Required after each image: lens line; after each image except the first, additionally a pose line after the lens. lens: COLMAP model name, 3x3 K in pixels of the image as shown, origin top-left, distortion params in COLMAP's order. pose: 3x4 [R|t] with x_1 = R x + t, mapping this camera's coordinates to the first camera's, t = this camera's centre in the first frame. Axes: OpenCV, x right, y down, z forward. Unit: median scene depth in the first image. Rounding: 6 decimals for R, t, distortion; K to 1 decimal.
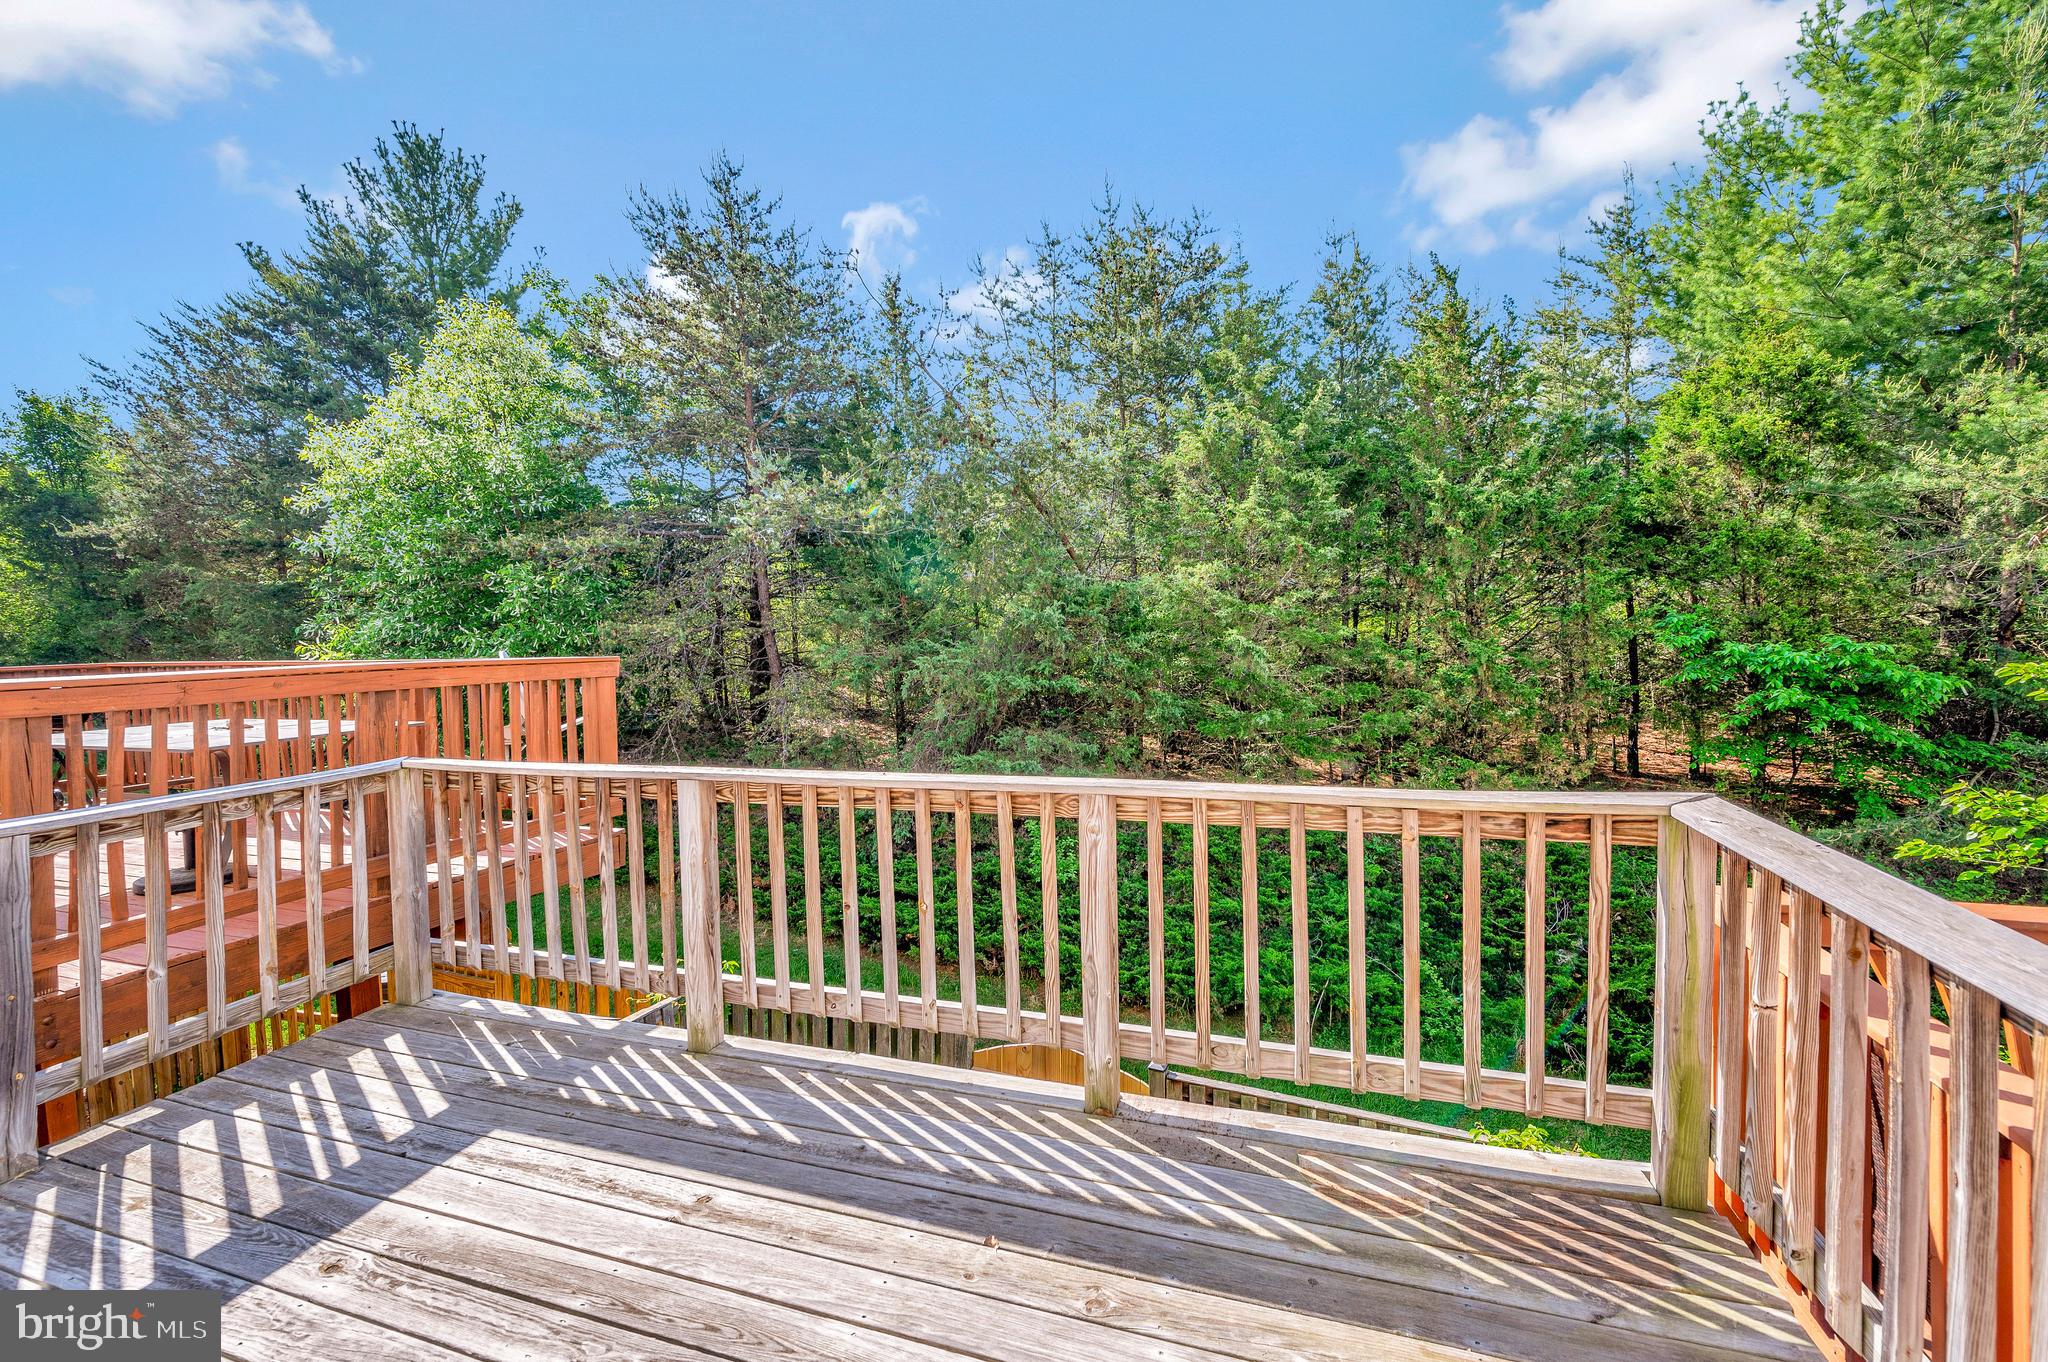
lens RADIAL K [[840.4, 0, 1022.7], [0, 840.4, 636.5], [0, 0, 1]] dist [-0.000425, -0.000027]
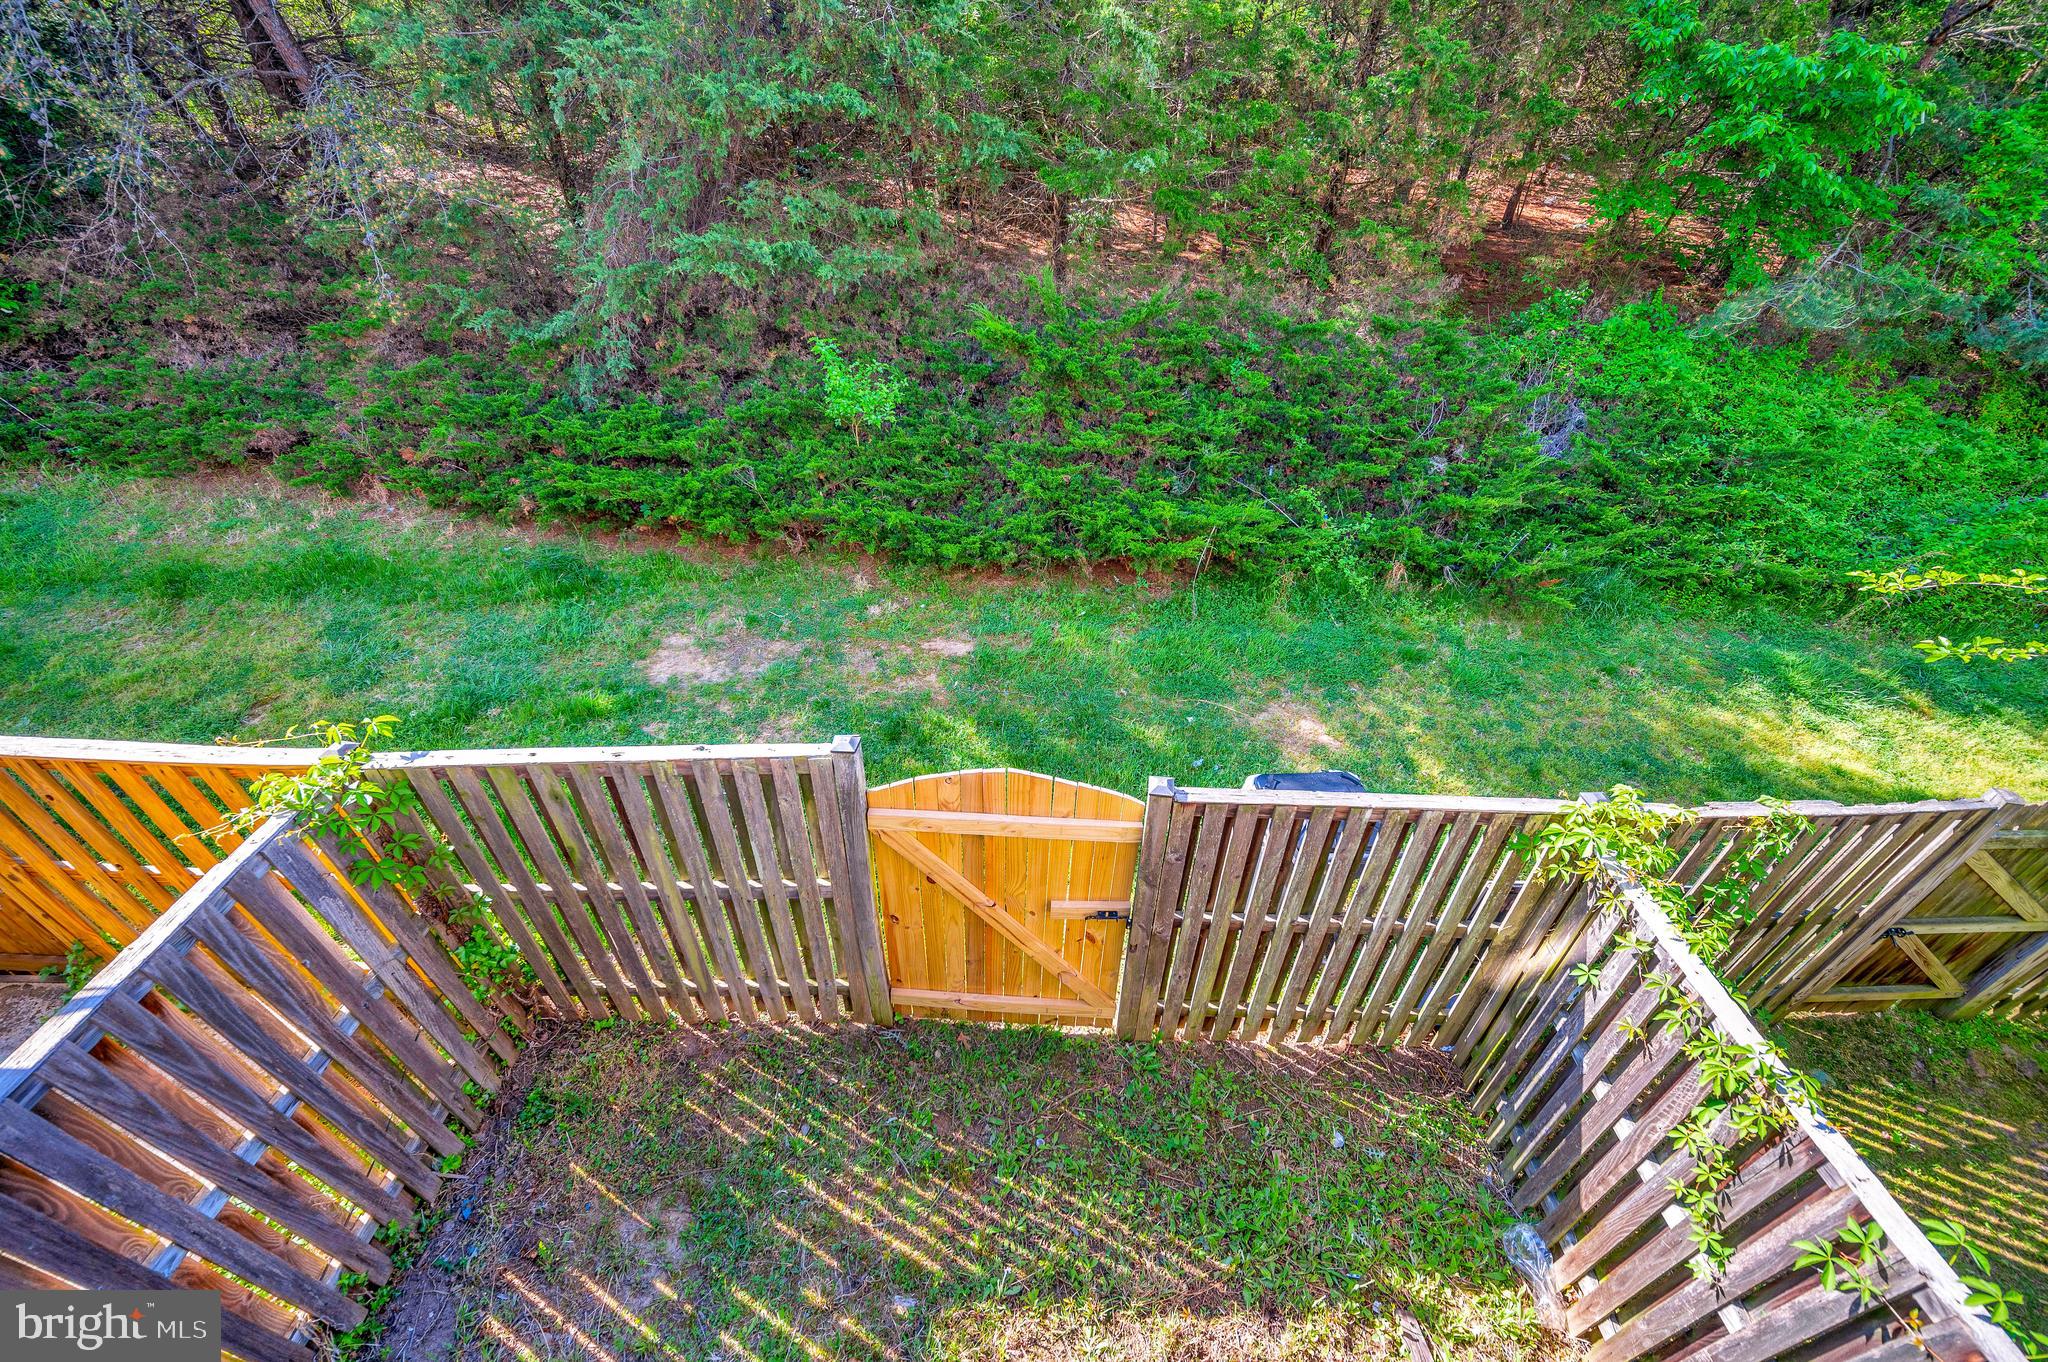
lens RADIAL K [[824.2, 0, 1015.1], [0, 824.2, 675.3], [0, 0, 1]] dist [-0.000049, -0.000163]
pose [[0.955884, -0.164377, 0.243445, -0.041090], [-0.020982, 0.788443, 0.614750, 0.014233], [-0.292993, -0.592738, 0.750211, 0.248917]]
